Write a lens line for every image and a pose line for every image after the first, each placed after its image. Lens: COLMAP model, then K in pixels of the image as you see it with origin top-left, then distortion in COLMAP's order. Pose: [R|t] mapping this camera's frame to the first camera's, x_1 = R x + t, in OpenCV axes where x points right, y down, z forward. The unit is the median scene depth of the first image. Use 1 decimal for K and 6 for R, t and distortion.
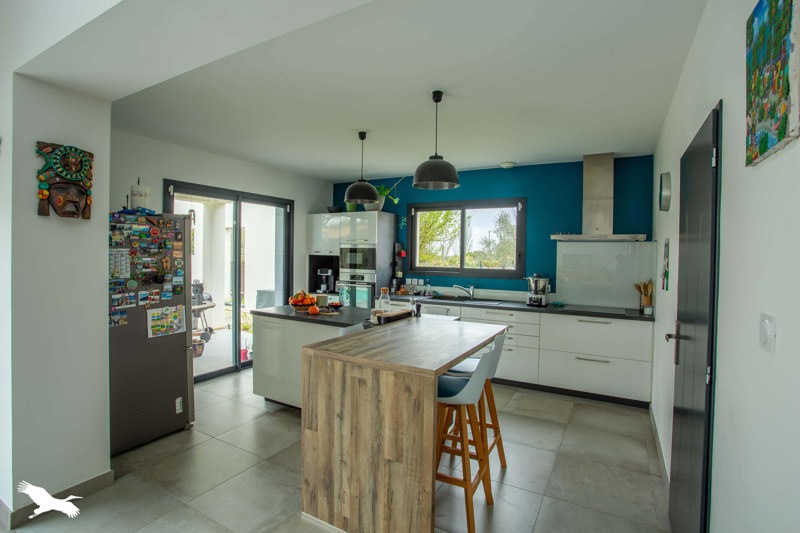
lens RADIAL K [[383.5, 0, 400.7], [0, 383.5, 263.0], [0, 0, 1]] dist [-0.003500, 0.001137]
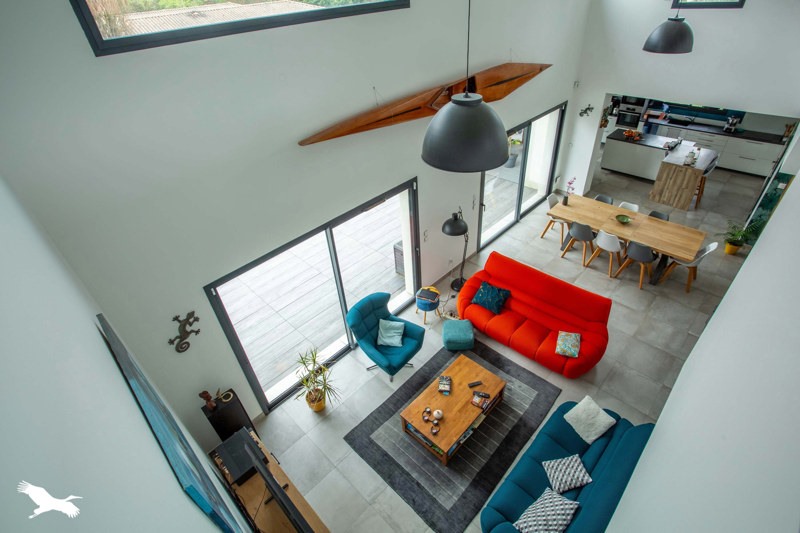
lens RADIAL K [[383.5, 0, 400.7], [0, 383.5, 263.0], [0, 0, 1]] dist [-0.003500, 0.001137]
pose [[0.967695, 0.082895, -0.238105, -1.865462], [0.069526, 0.820046, 0.568059, -1.374326], [0.242347, -0.566262, 0.787791, -3.407351]]
